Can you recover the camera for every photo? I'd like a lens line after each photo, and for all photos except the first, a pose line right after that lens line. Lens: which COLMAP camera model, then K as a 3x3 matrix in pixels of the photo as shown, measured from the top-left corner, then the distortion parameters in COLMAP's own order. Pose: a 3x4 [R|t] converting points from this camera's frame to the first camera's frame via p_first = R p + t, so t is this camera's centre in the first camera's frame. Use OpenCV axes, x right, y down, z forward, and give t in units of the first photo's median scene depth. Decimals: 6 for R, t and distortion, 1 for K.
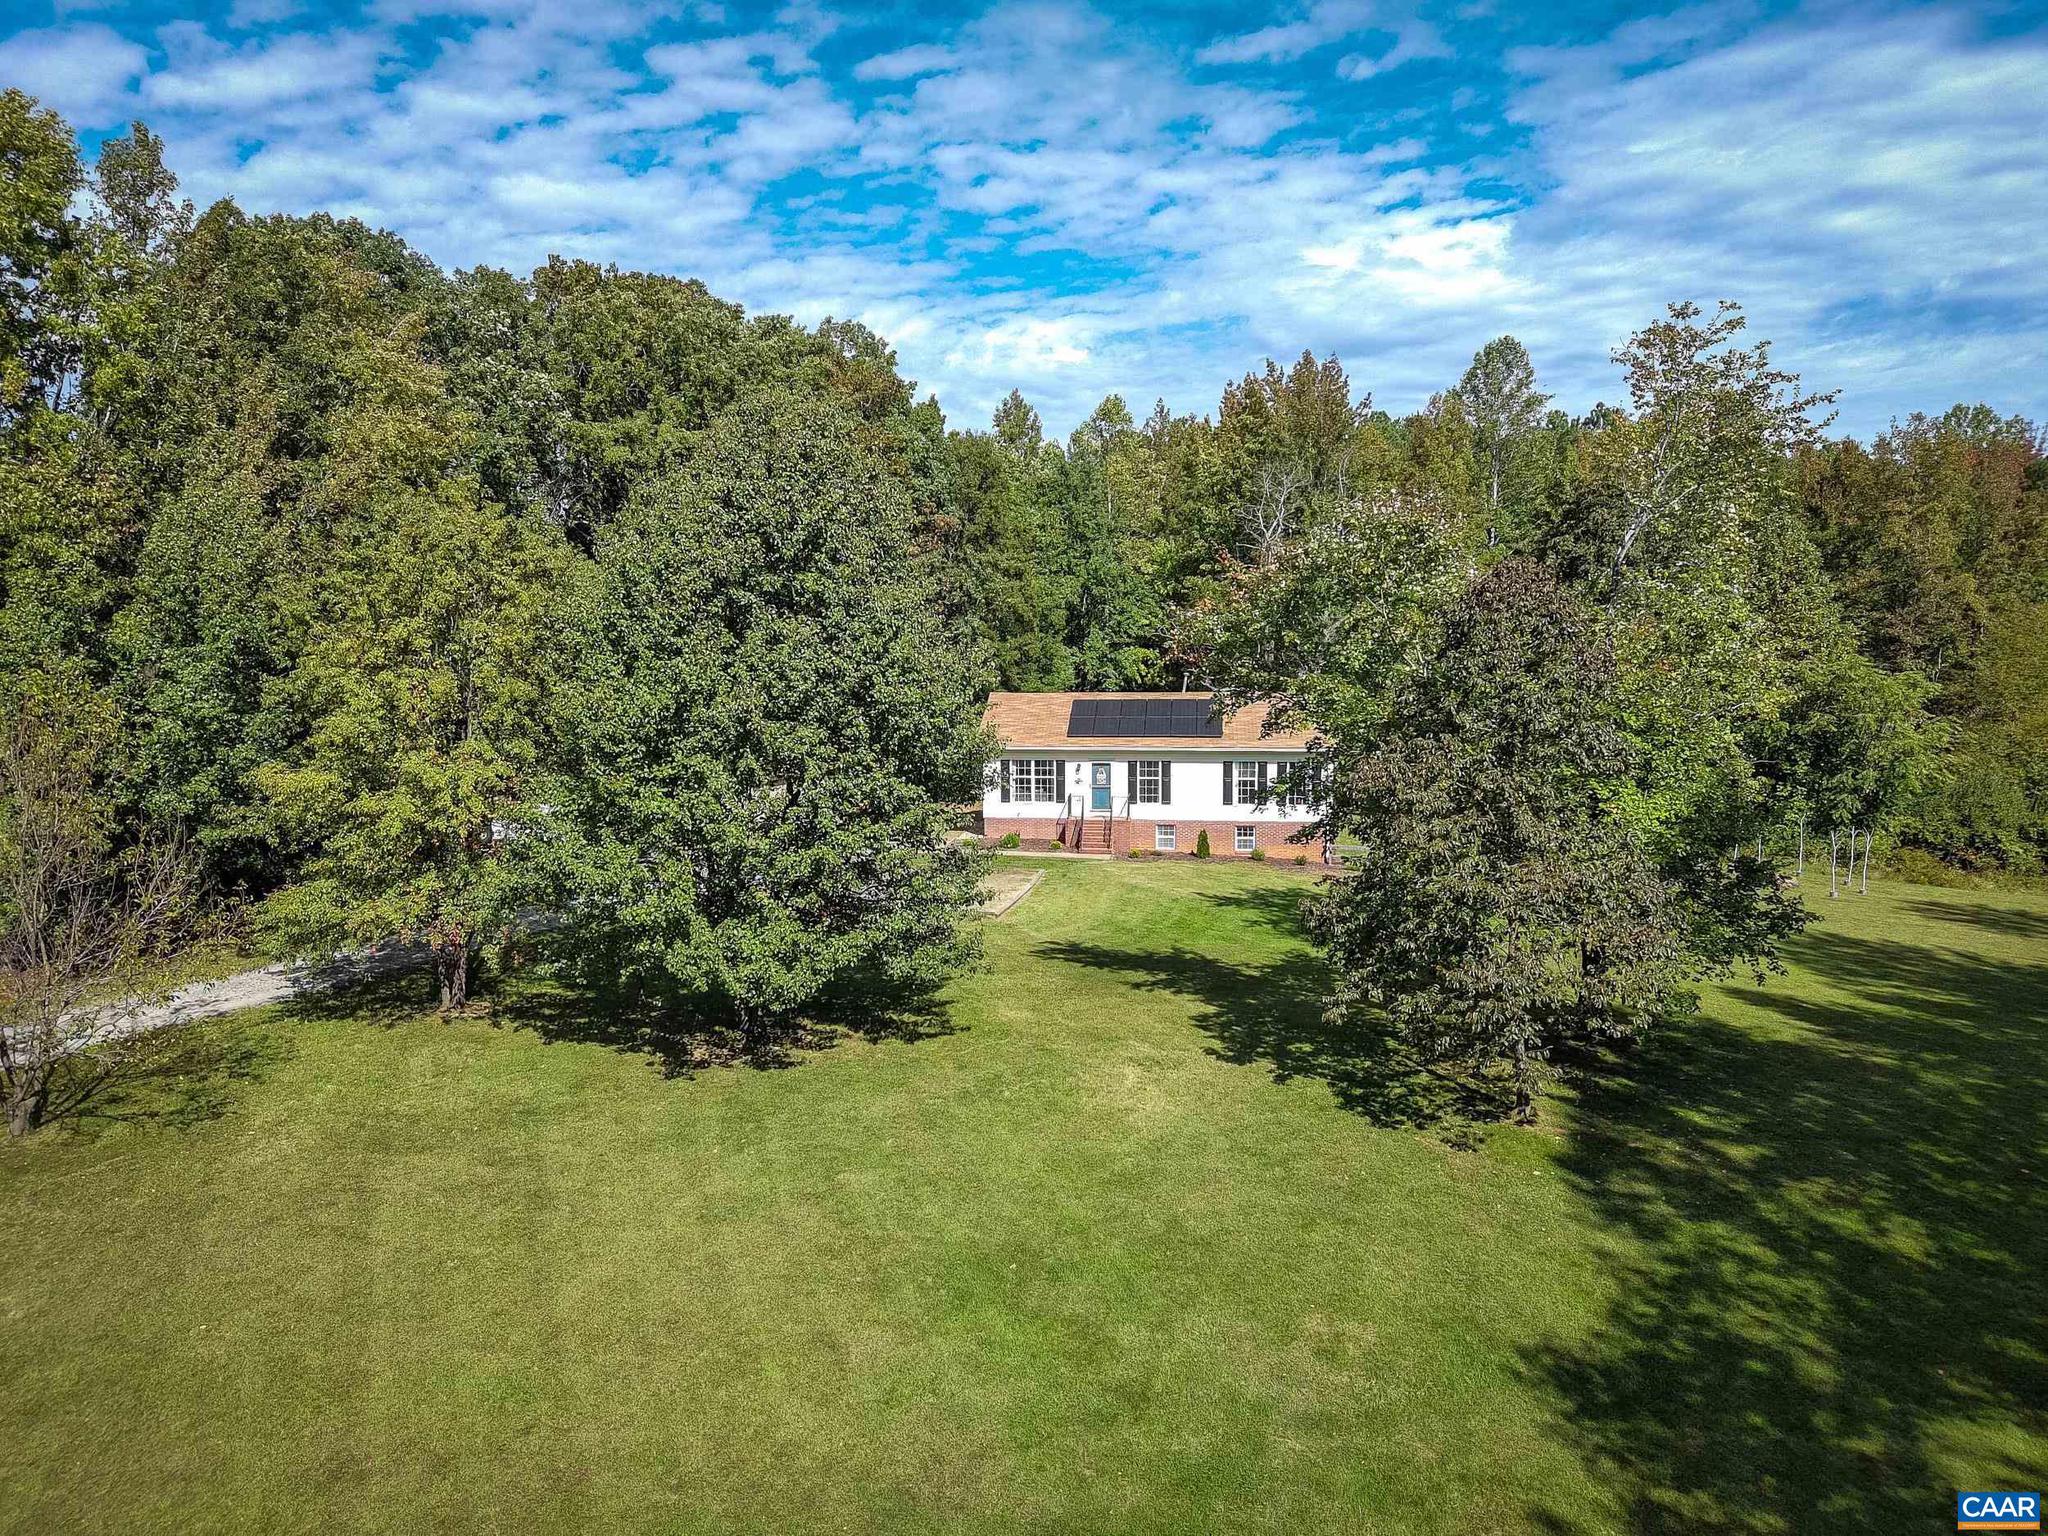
lens RADIAL K [[1394.8, 0, 1022.2], [0, 1394.8, 729.4], [0, 0, 1]] dist [-0.045054, 0.216402]
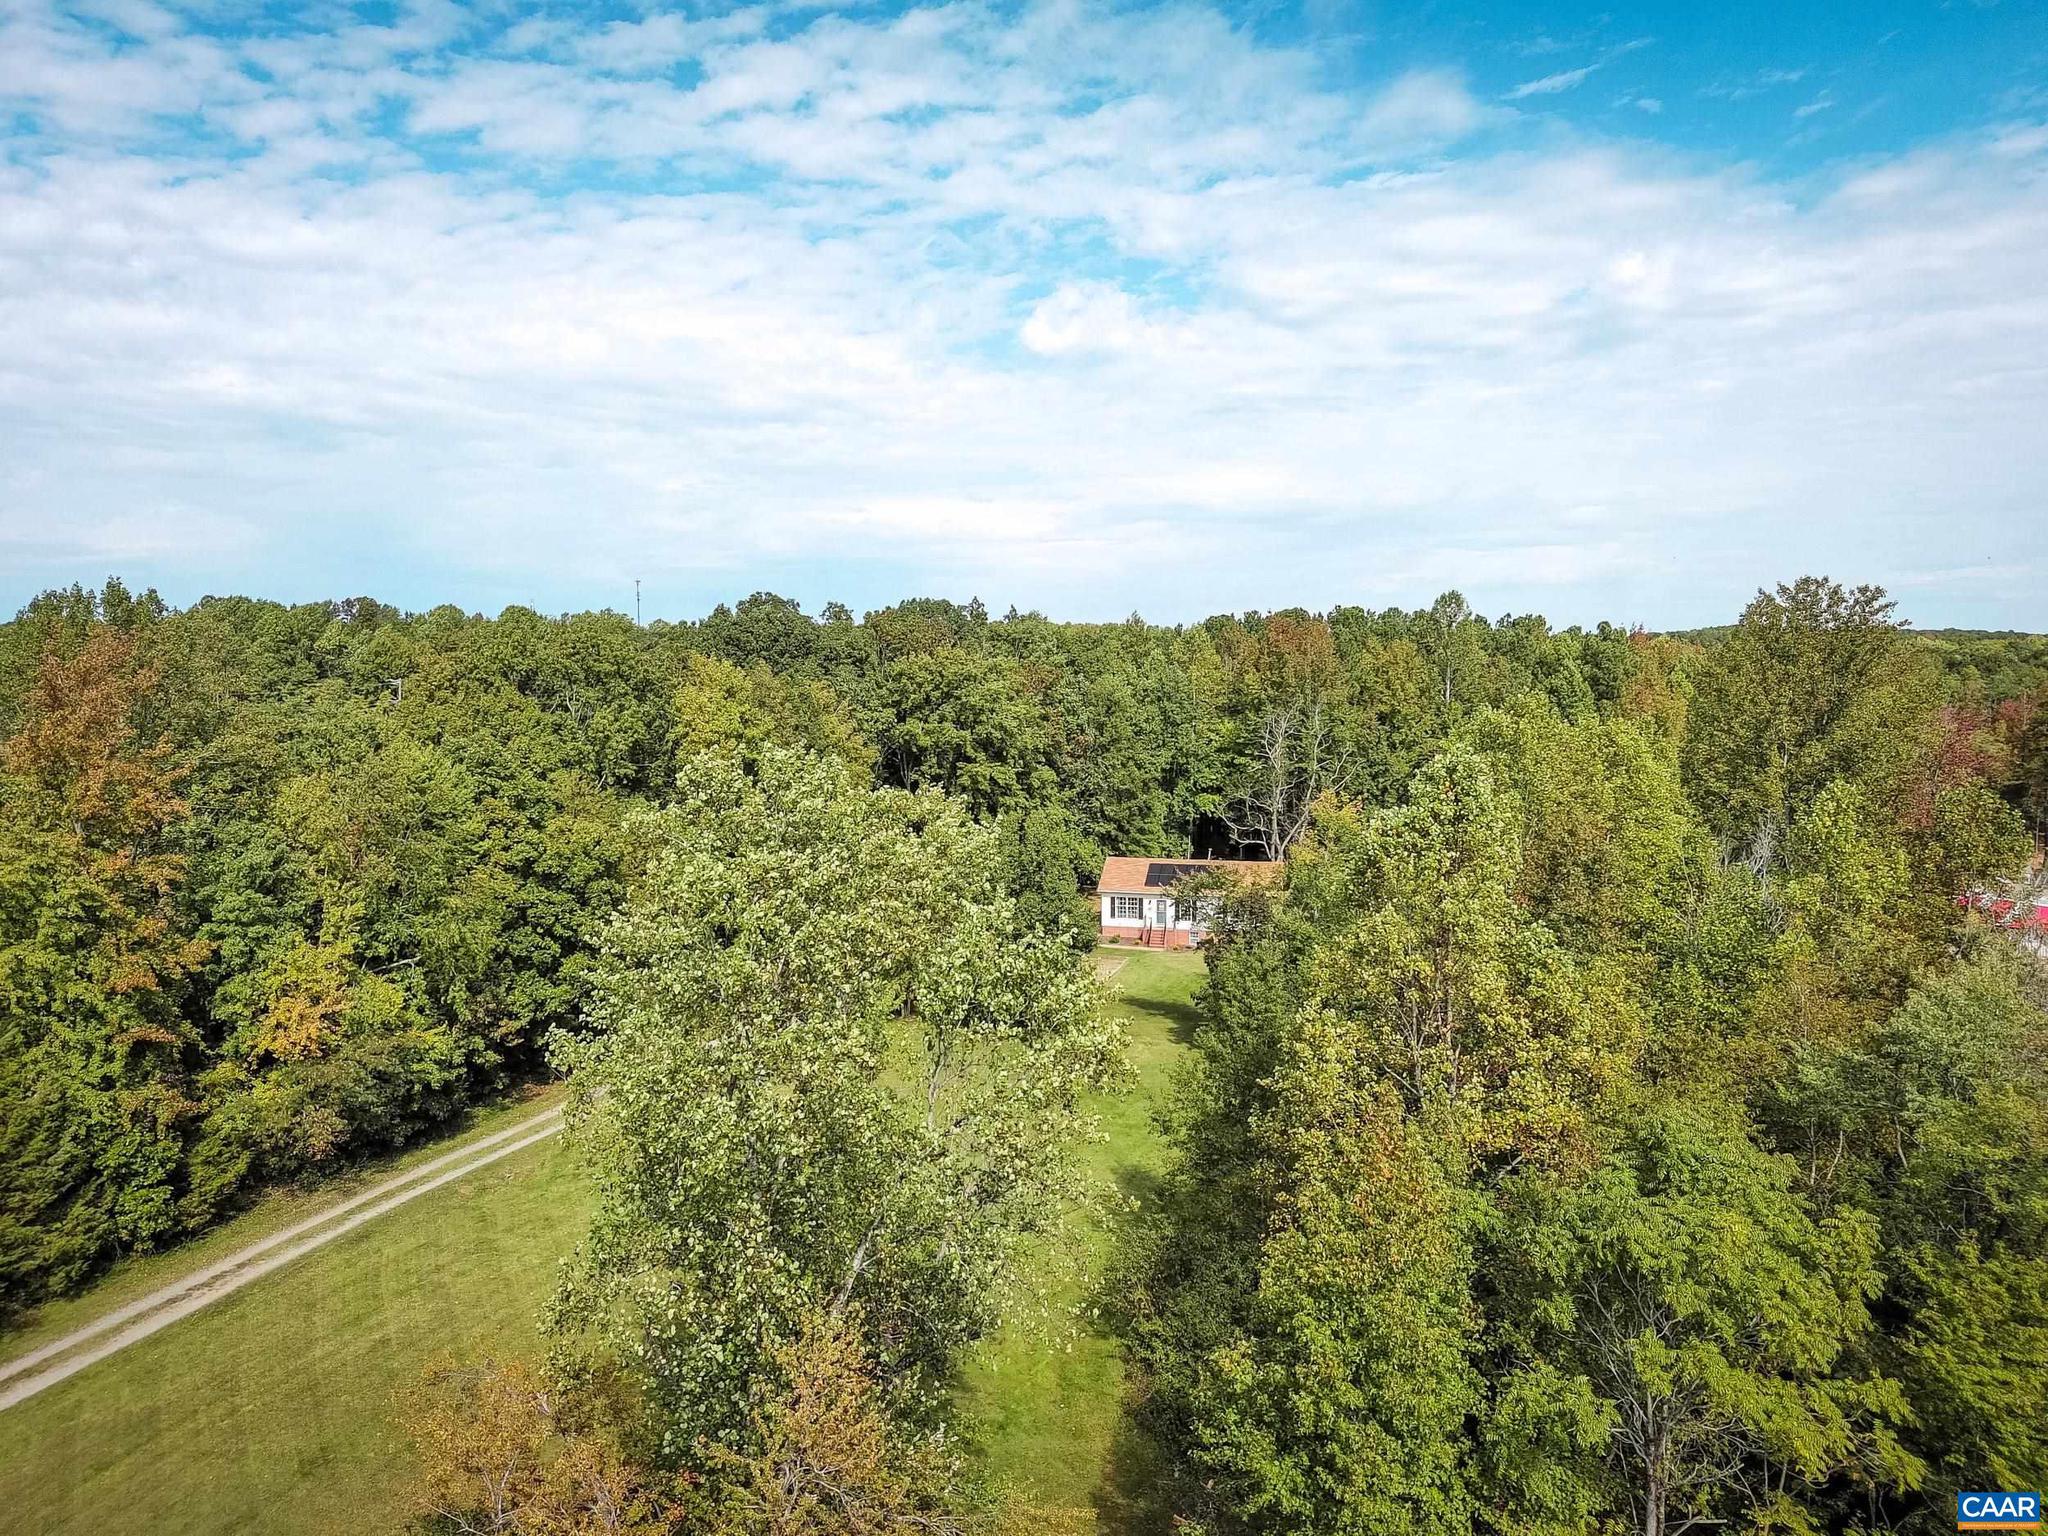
lens RADIAL K [[1380.5, 0, 1009.9], [0, 1380.5, 744.3], [0, 0, 1]] dist [0.041001, -0.028330]
pose [[0.993448, 0.008767, -0.113945, 0.067395], [-0.008452, 0.999959, 0.003247, -0.211422], [0.113969, -0.002263, 0.993482, -1.024164]]
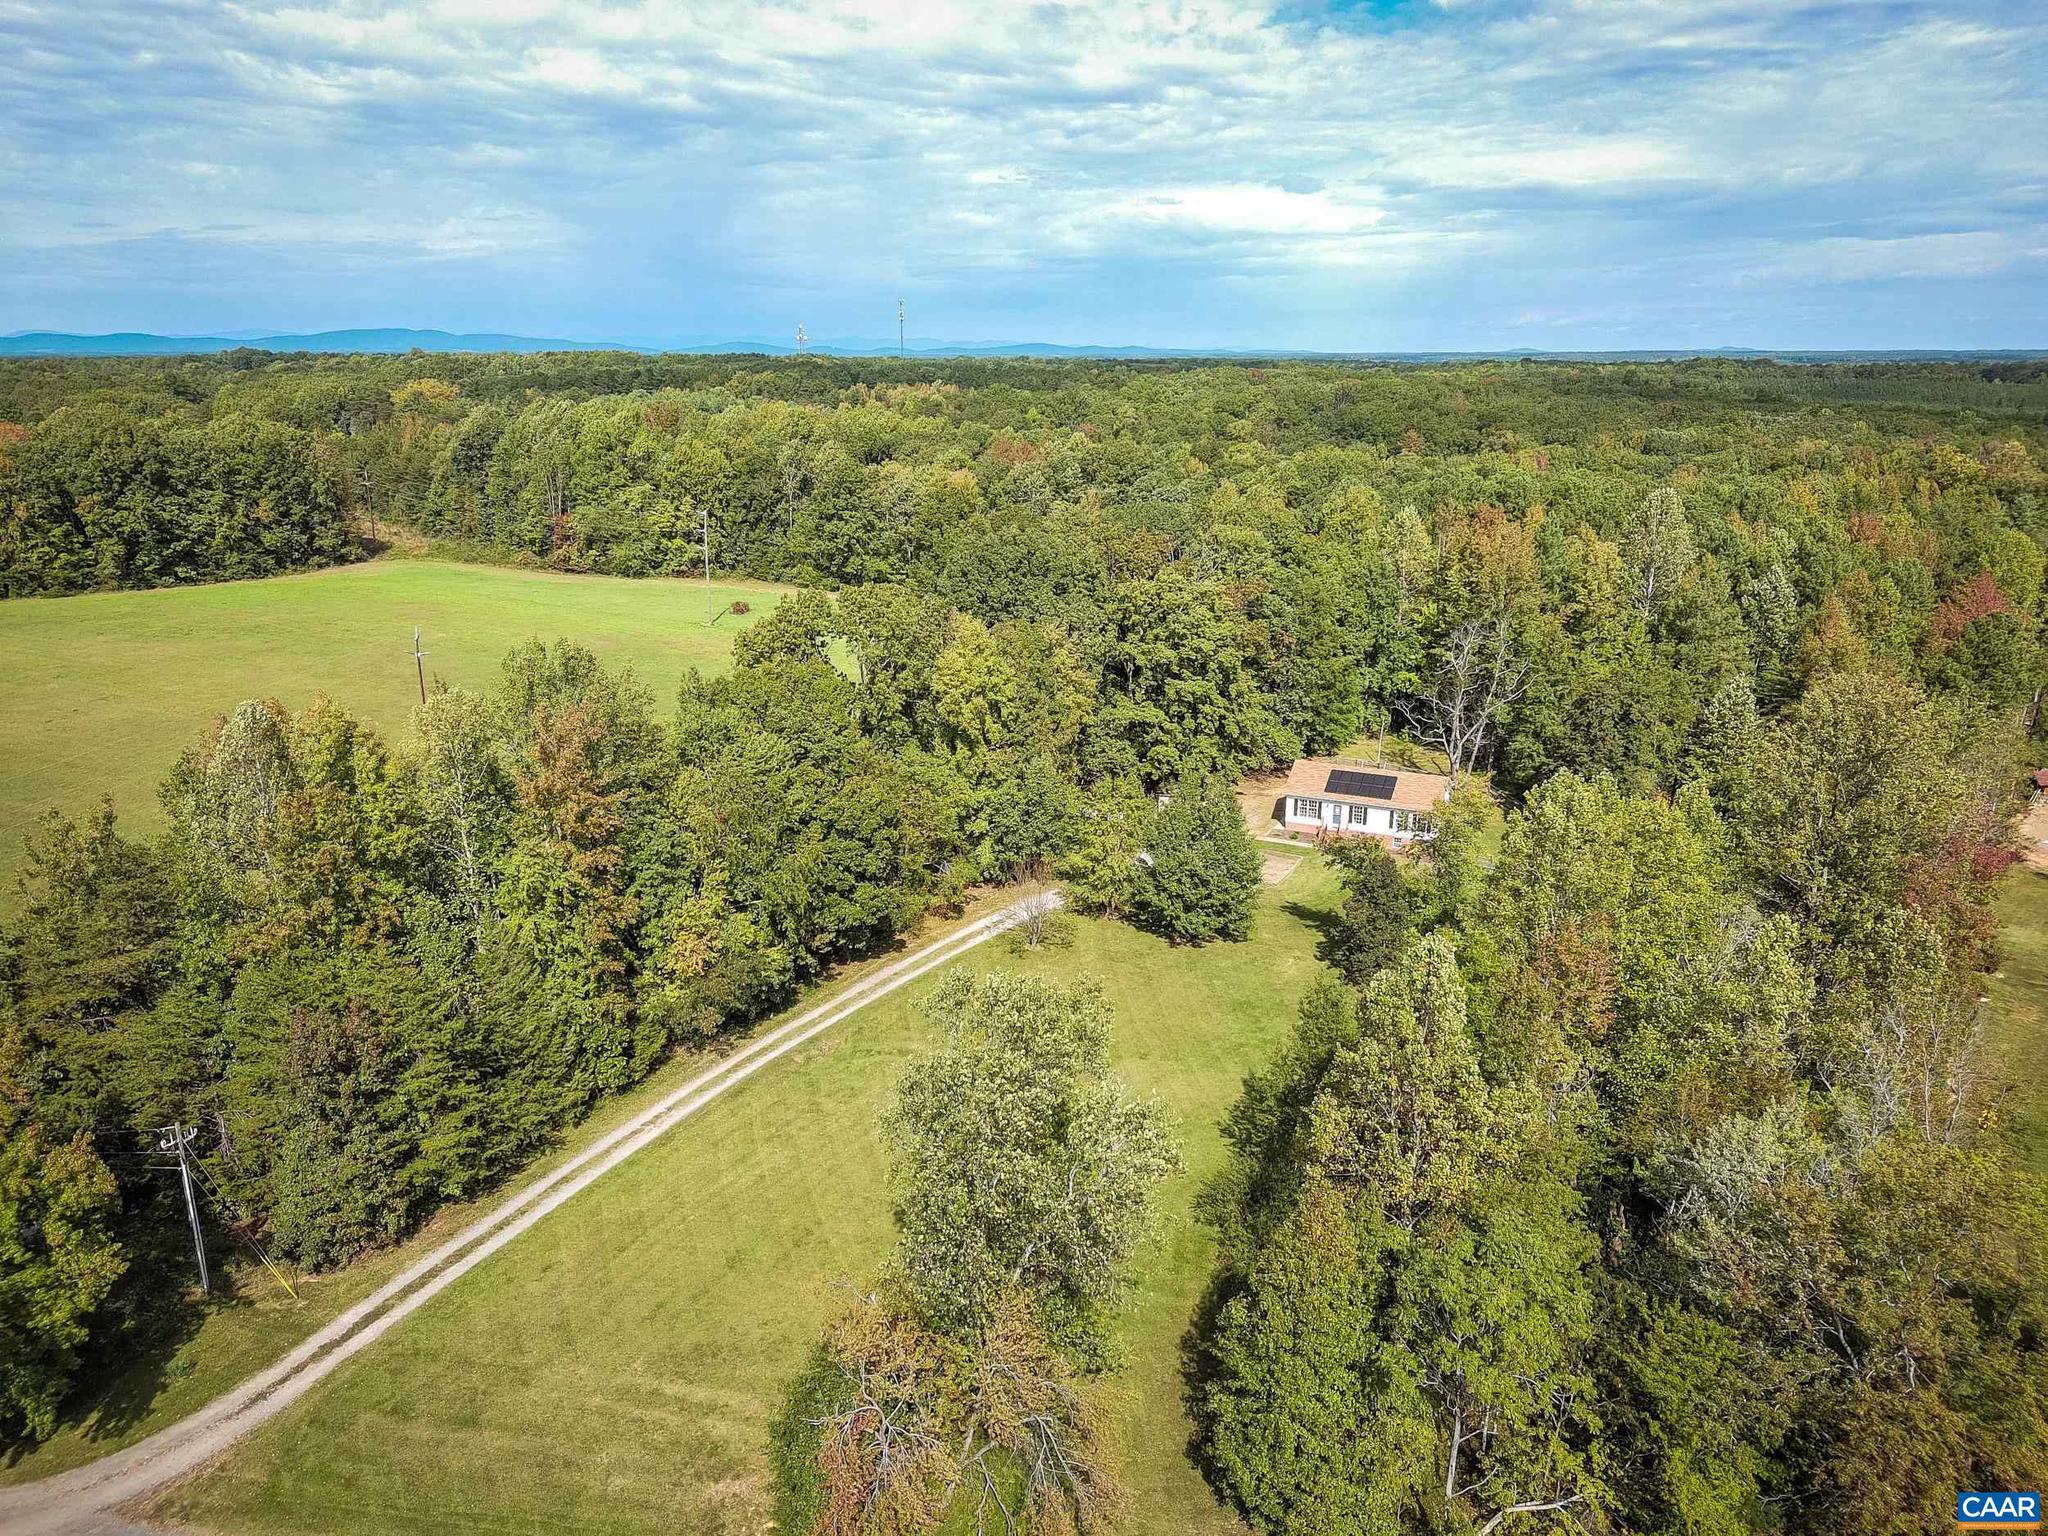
lens RADIAL K [[1394.8, 0, 1022.2], [0, 1394.8, 729.4], [0, 0, 1]] dist [-0.045054, 0.216402]
pose [[0.957735, 0.082473, -0.275574, 0.191222], [-0.026758, 0.979406, 0.200120, -0.577663], [0.286404, -0.184288, 0.940219, -1.381534]]
